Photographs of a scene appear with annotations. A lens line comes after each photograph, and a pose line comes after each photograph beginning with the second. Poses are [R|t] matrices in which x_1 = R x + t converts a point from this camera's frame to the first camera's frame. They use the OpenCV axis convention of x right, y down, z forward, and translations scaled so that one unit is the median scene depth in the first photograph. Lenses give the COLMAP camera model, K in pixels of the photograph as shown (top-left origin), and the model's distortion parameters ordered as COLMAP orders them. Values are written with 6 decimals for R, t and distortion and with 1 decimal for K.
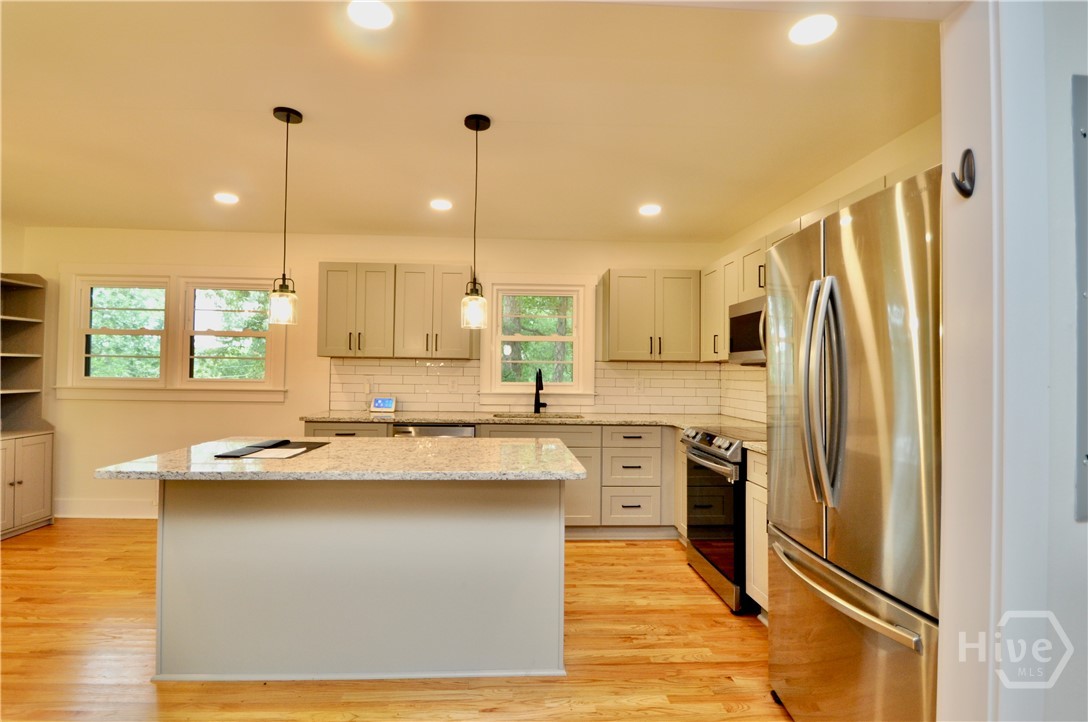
lens RADIAL K [[522.3, 0, 534.8], [0, 522.3, 361.1], [0, 0, 1]] dist [-0.003583, -0.001449]
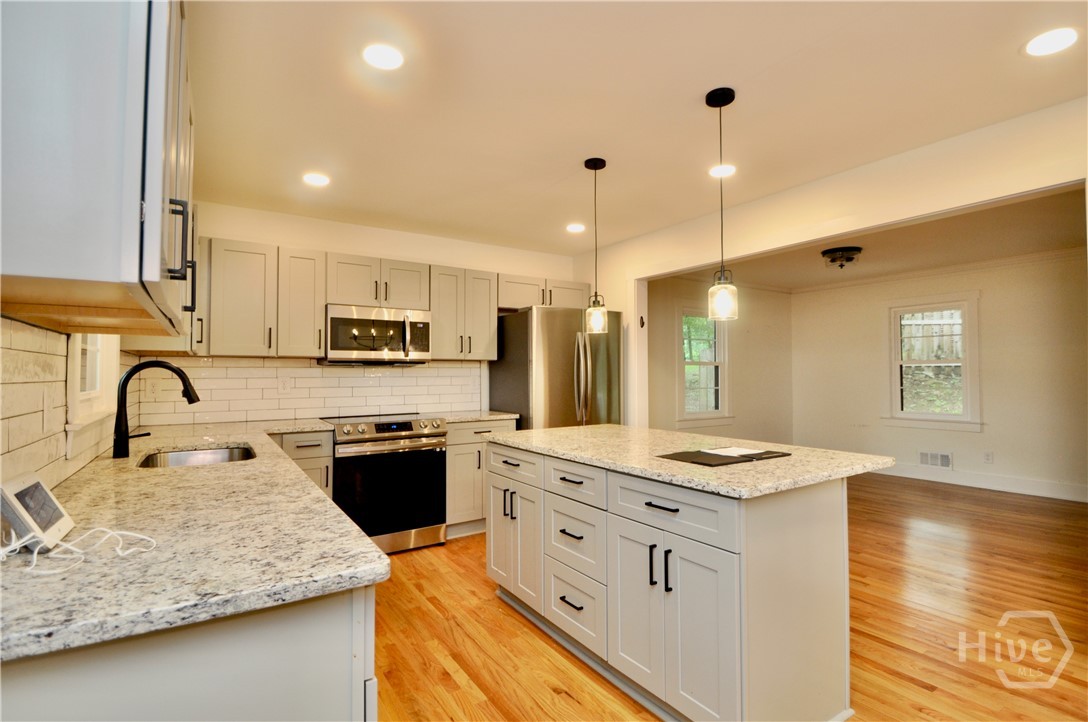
lens RADIAL K [[518.7, 0, 552.8], [0, 518.7, 360.2], [0, 0, 1]] dist [0.003455, 0.000528]
pose [[-0.500821, 0.013089, 0.865452, -0.626682], [-0.019132, 0.999474, -0.026187, 0.018795], [-0.865340, -0.029672, -0.500307, 0.955184]]
